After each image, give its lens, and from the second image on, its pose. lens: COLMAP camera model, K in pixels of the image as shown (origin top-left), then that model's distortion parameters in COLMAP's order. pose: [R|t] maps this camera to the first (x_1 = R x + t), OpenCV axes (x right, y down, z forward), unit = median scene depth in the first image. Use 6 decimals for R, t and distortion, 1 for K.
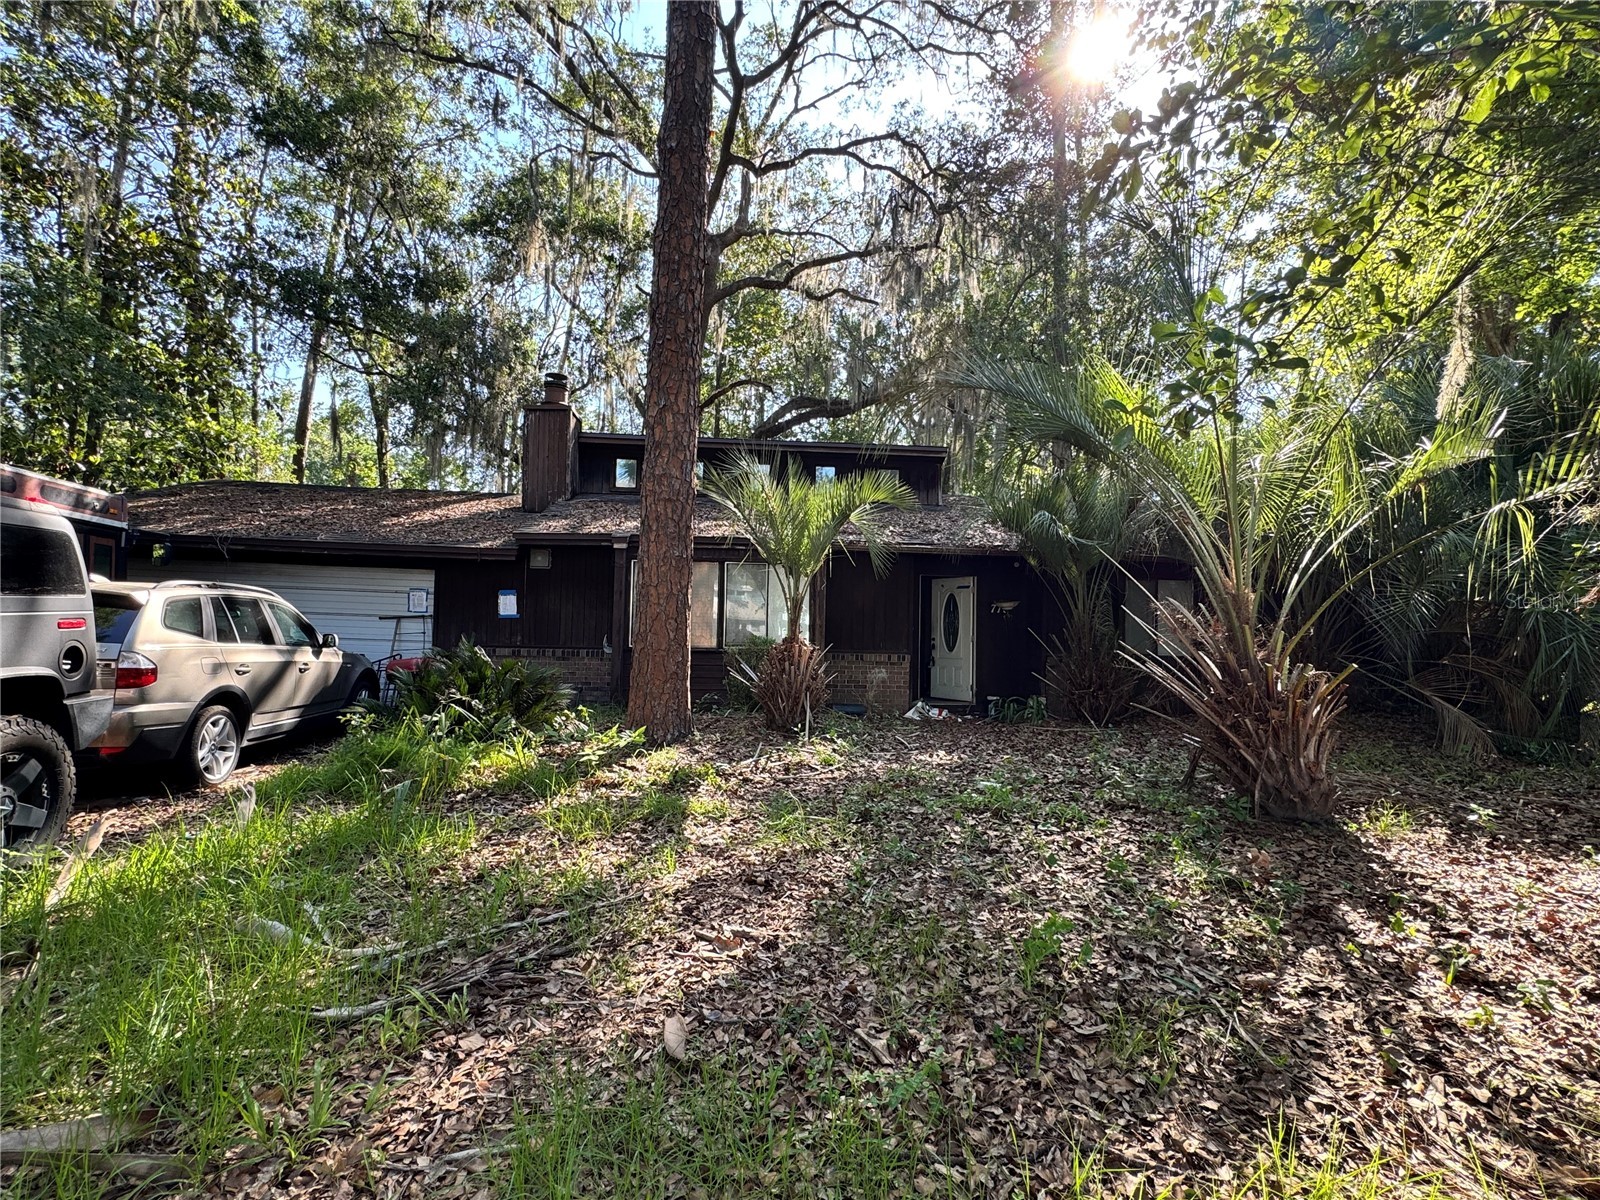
lens RADIAL K [[747.3, 0, 801.6], [0, 747.3, 600.7], [0, 0, 1]] dist [-0.000141, -0.000004]
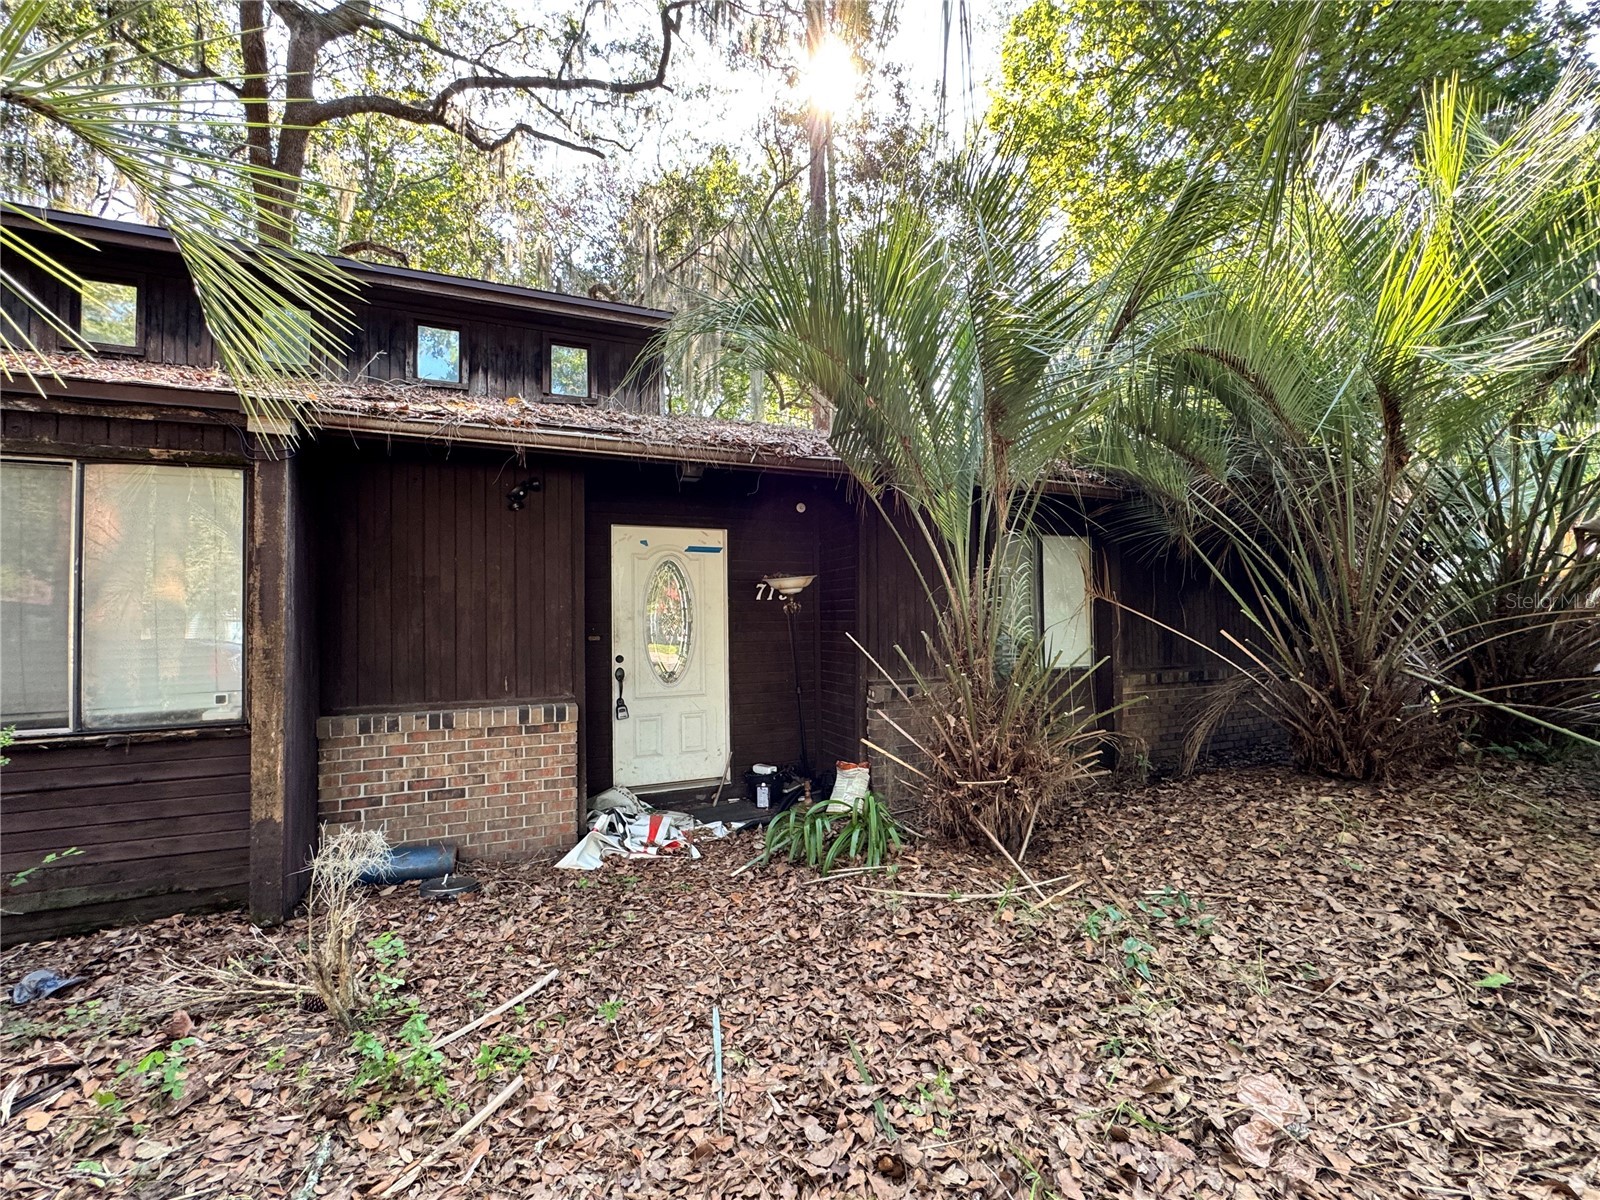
lens RADIAL K [[698.5, 0, 800.6], [0, 698.5, 594.8], [0, 0, 1]] dist [-0.004491, -0.000239]
pose [[0.947696, -0.035269, 0.317218, 0.127529], [0.031177, 0.999352, 0.017969, 0.005122], [-0.317647, -0.007140, 0.948182, 0.520310]]
